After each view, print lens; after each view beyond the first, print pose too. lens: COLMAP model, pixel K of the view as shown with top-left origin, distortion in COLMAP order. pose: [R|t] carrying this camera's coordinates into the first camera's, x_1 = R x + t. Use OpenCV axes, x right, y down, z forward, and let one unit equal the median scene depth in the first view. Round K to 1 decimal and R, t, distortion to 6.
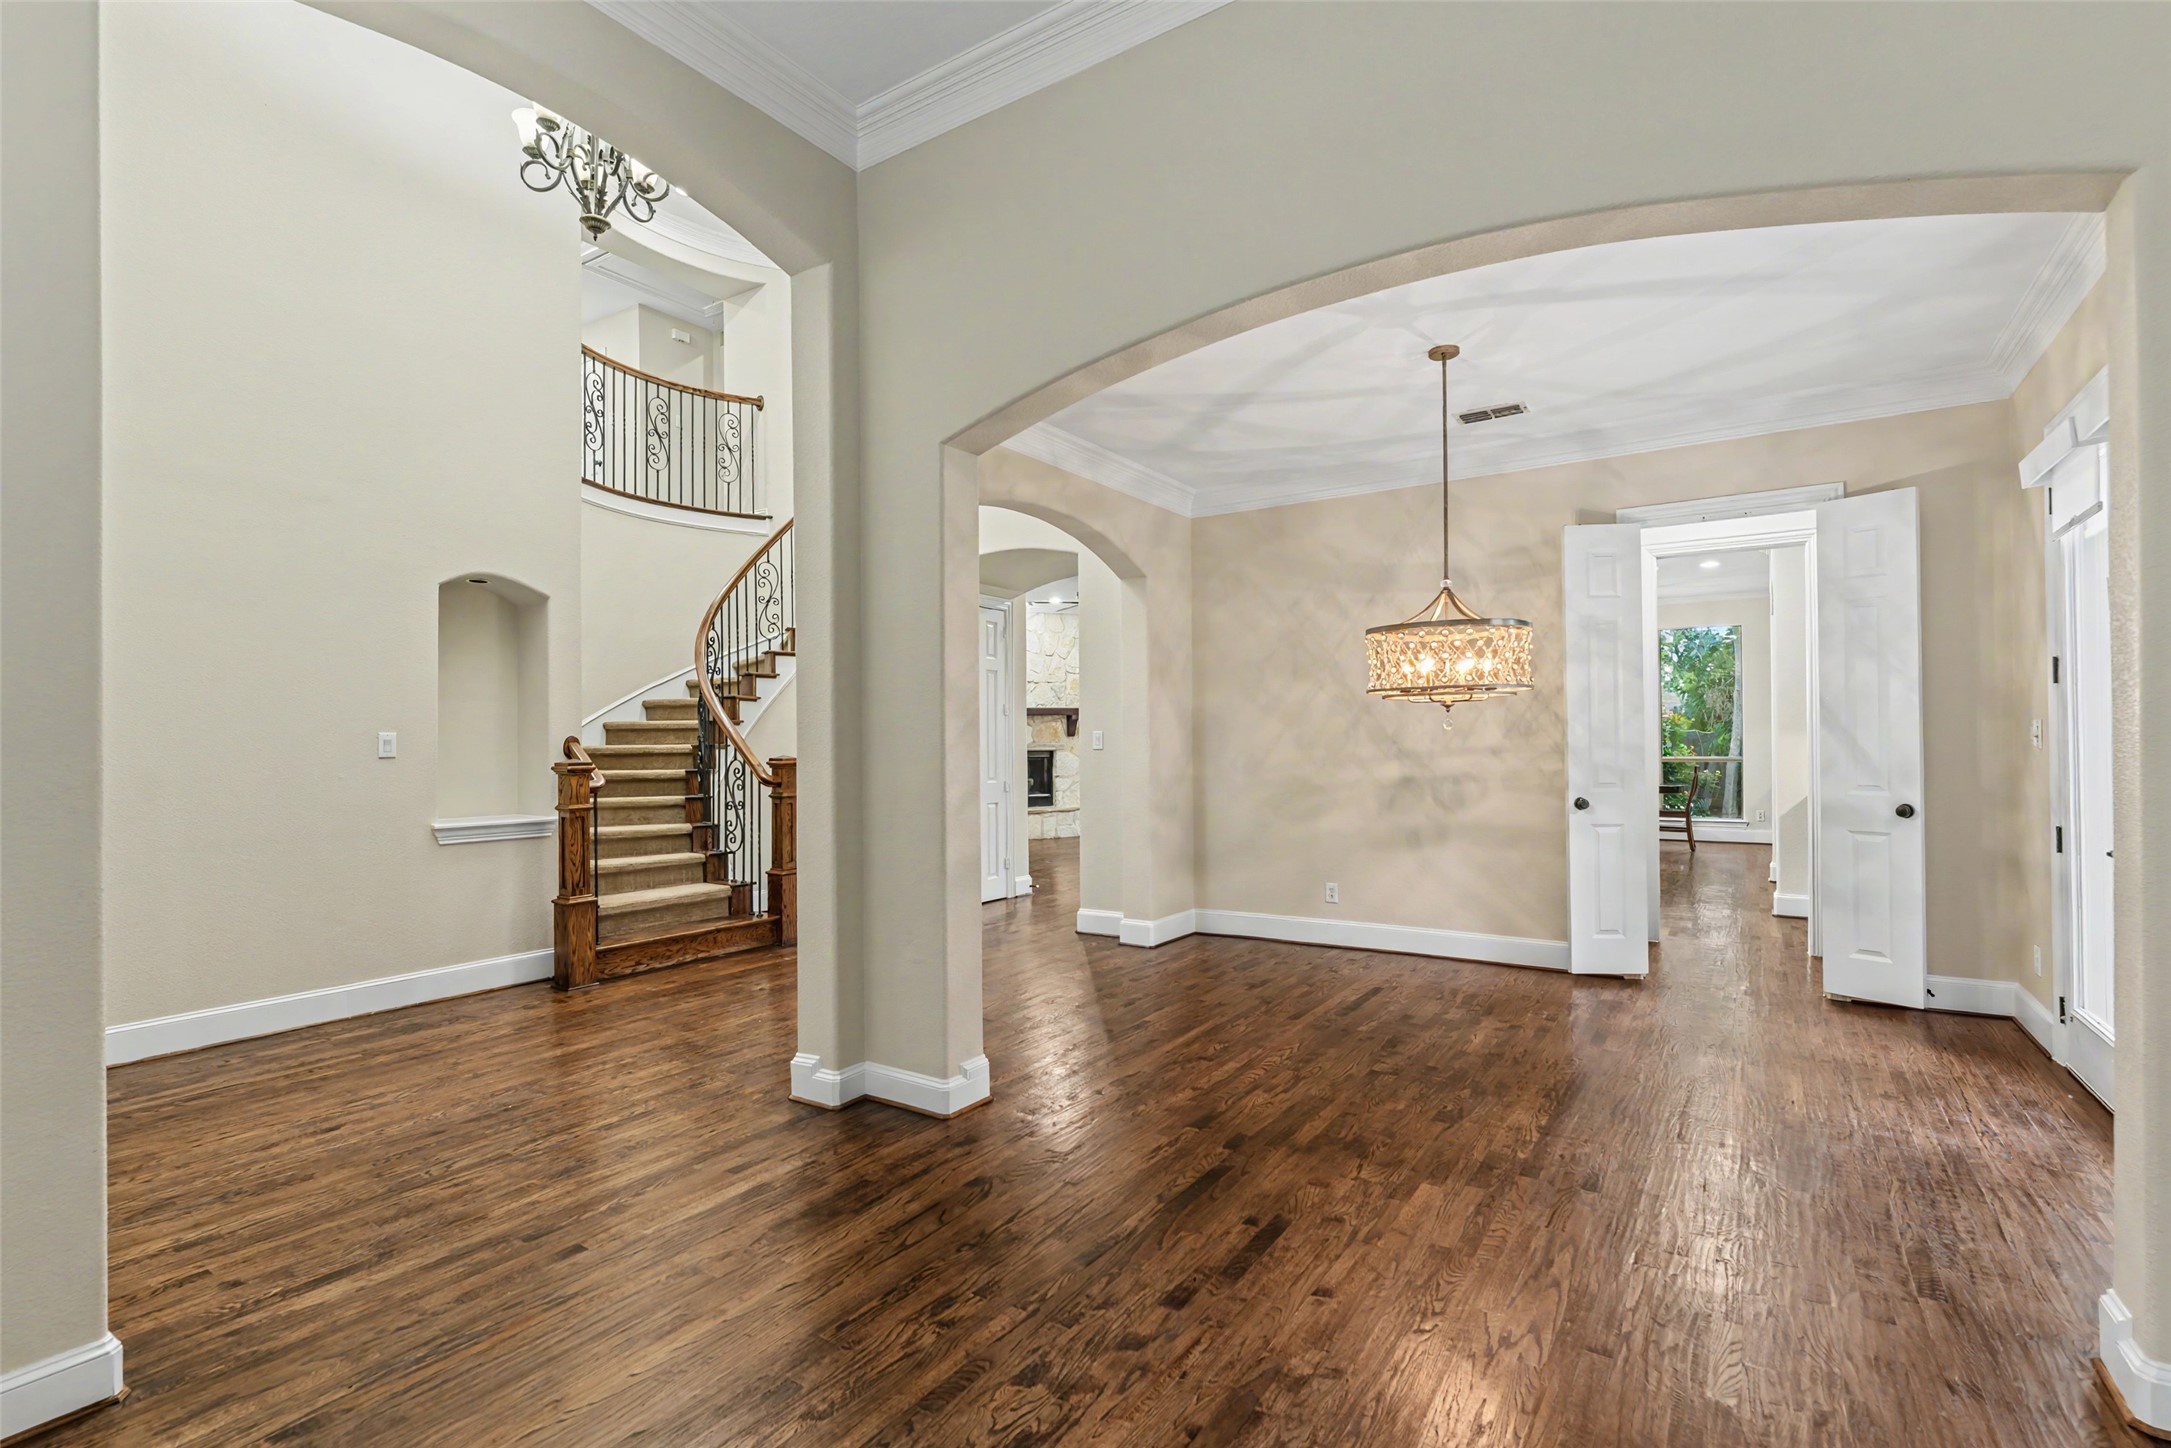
lens RADIAL K [[979.3, 0, 1088.9], [0, 979.3, 725.6], [0, 0, 1]] dist [-0.002638, -0.000218]
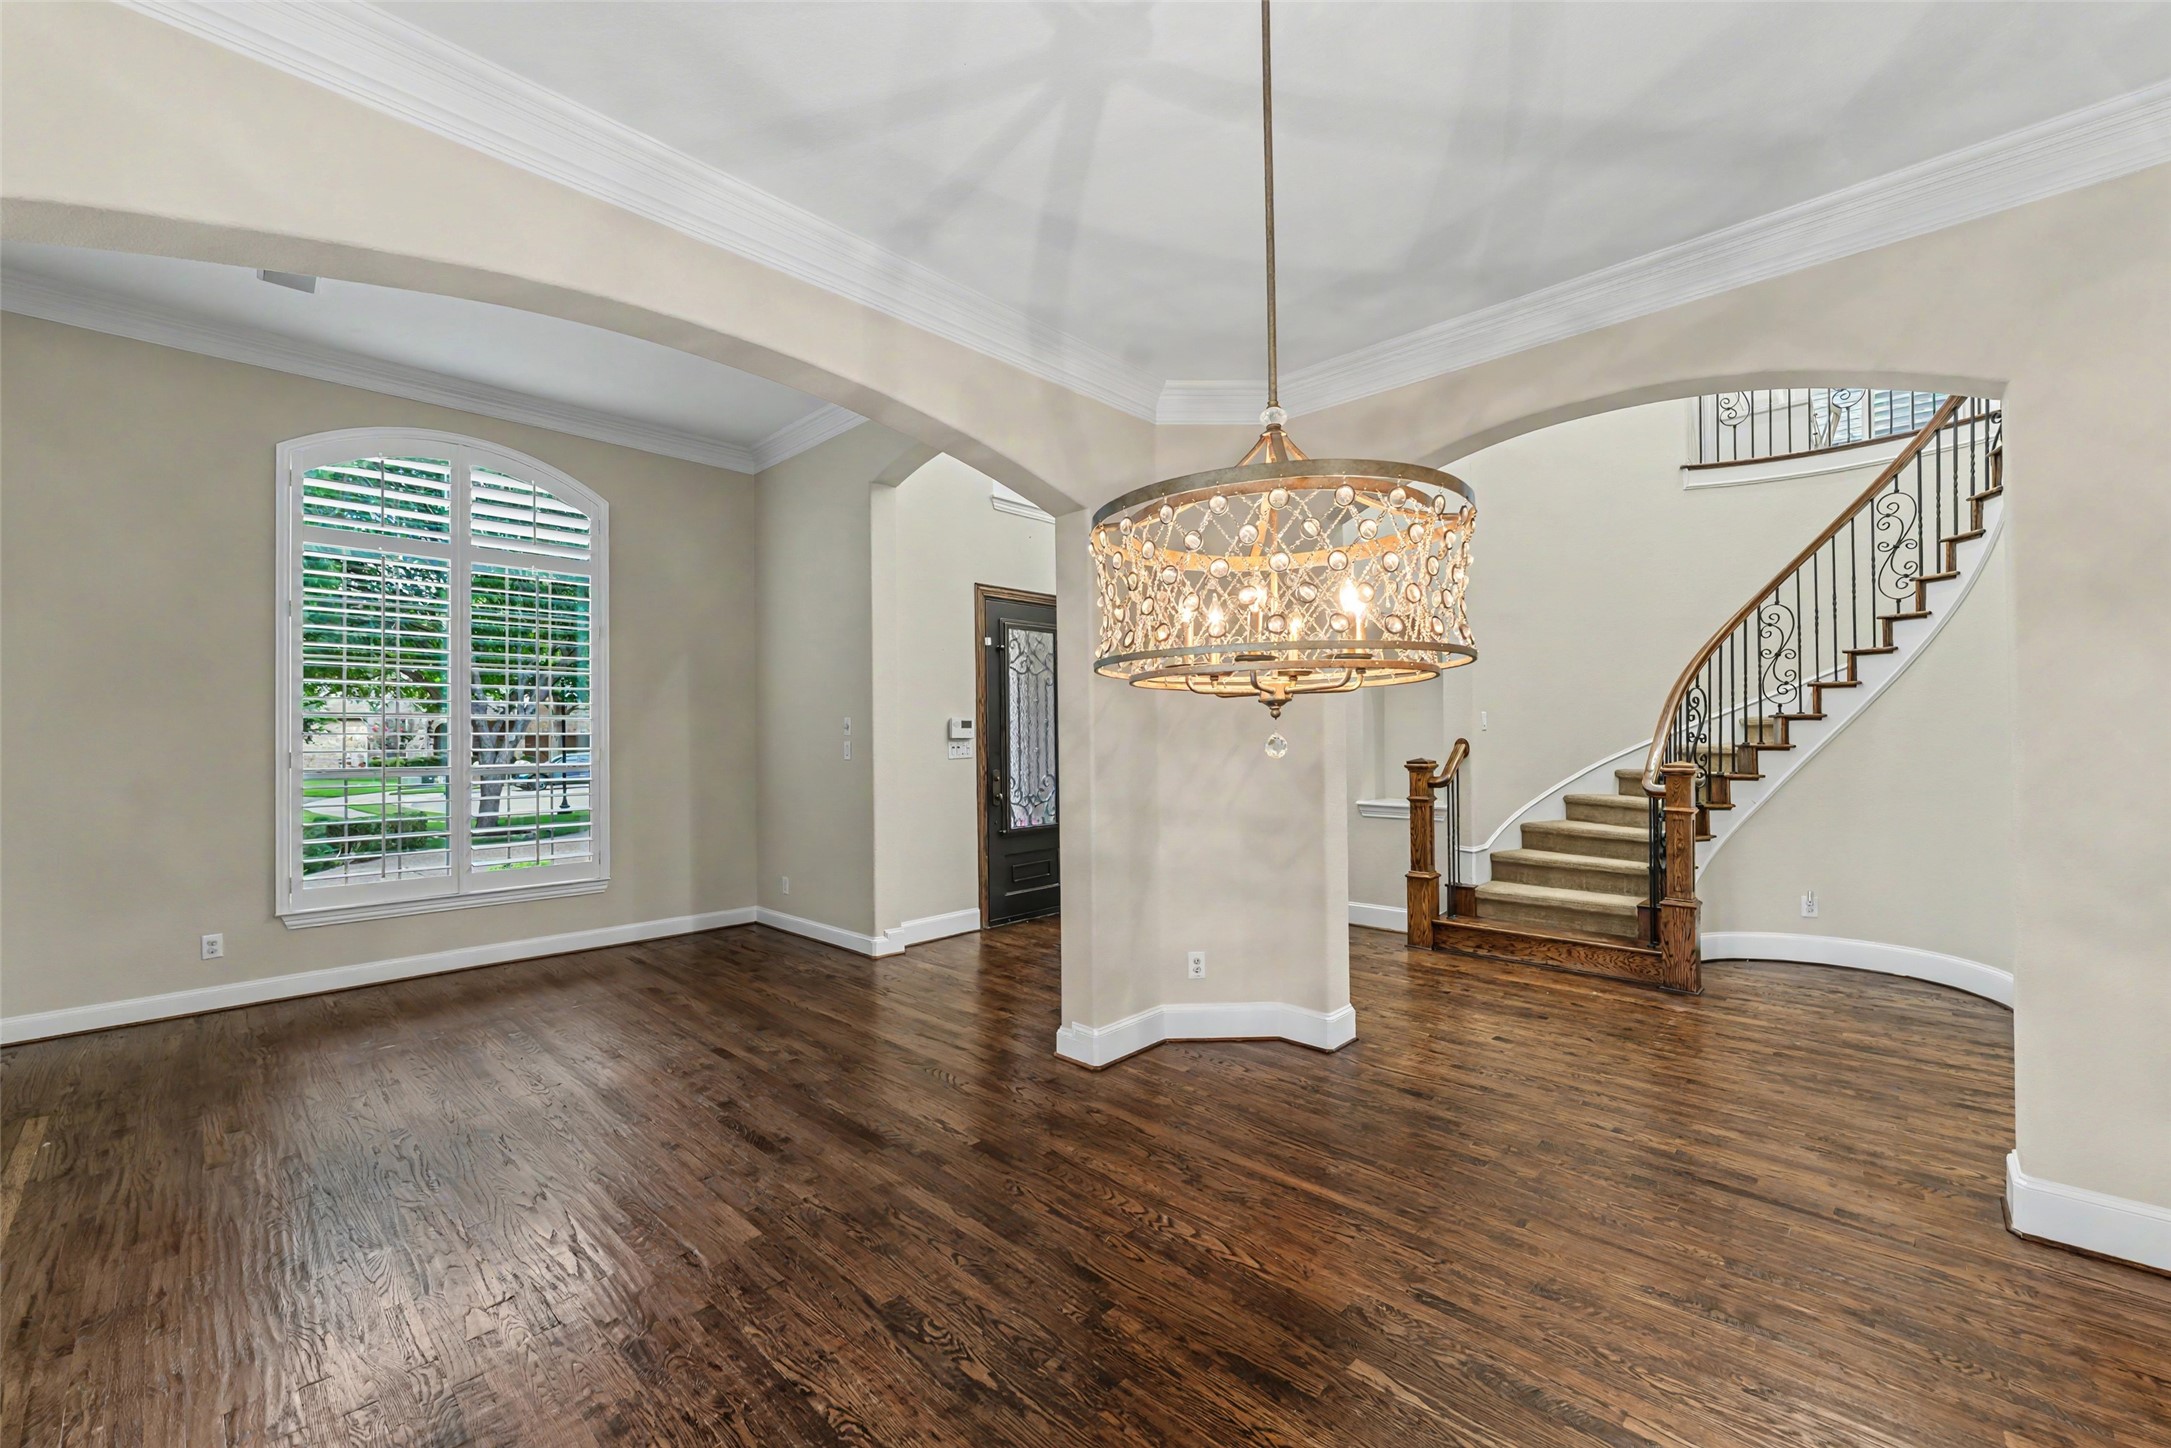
lens RADIAL K [[871.7, 0, 1090.3], [0, 871.7, 725.8], [0, 0, 1]] dist [-0.003825, 0.000093]
pose [[-0.161050, -0.001781, -0.986945, 0.723095], [0.022868, 0.999723, -0.005535, -0.009079], [0.986681, -0.023461, -0.160964, 0.939769]]
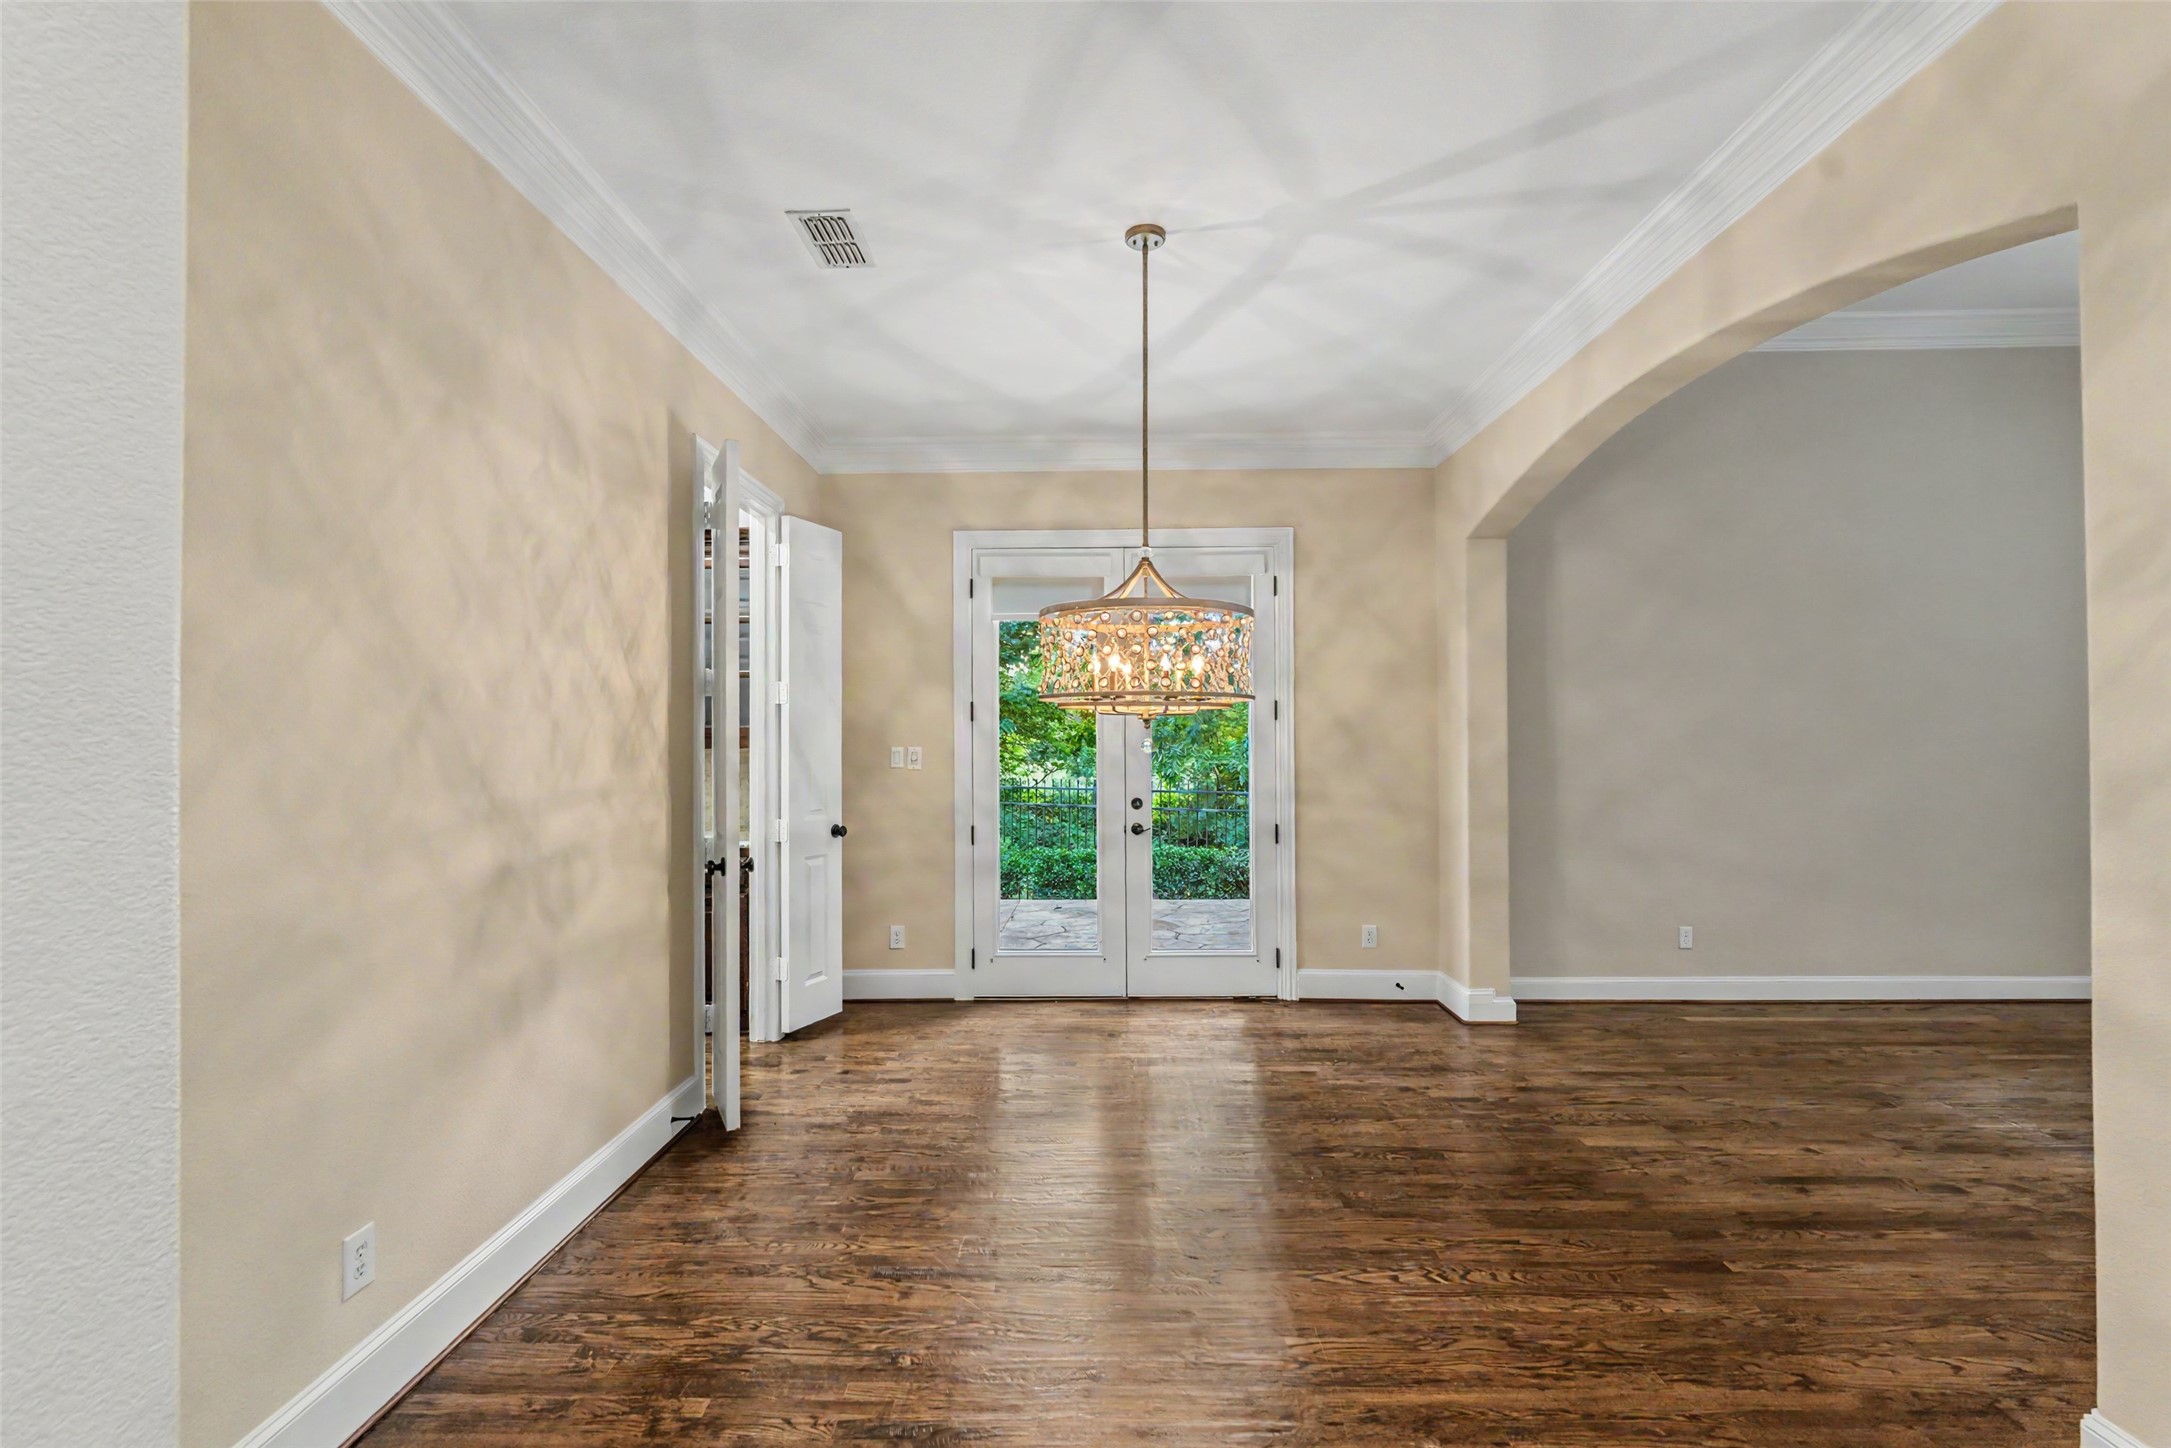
lens RADIAL K [[979.3, 0, 1066.1], [0, 979.3, 727.8], [0, 0, 1]] dist [-0.002638, -0.000218]
pose [[-0.524966, 0.025758, 0.850733, -0.210884], [-0.001441, 0.999514, -0.031152, 0.008391], [-0.851122, -0.017579, -0.524674, 1.371092]]
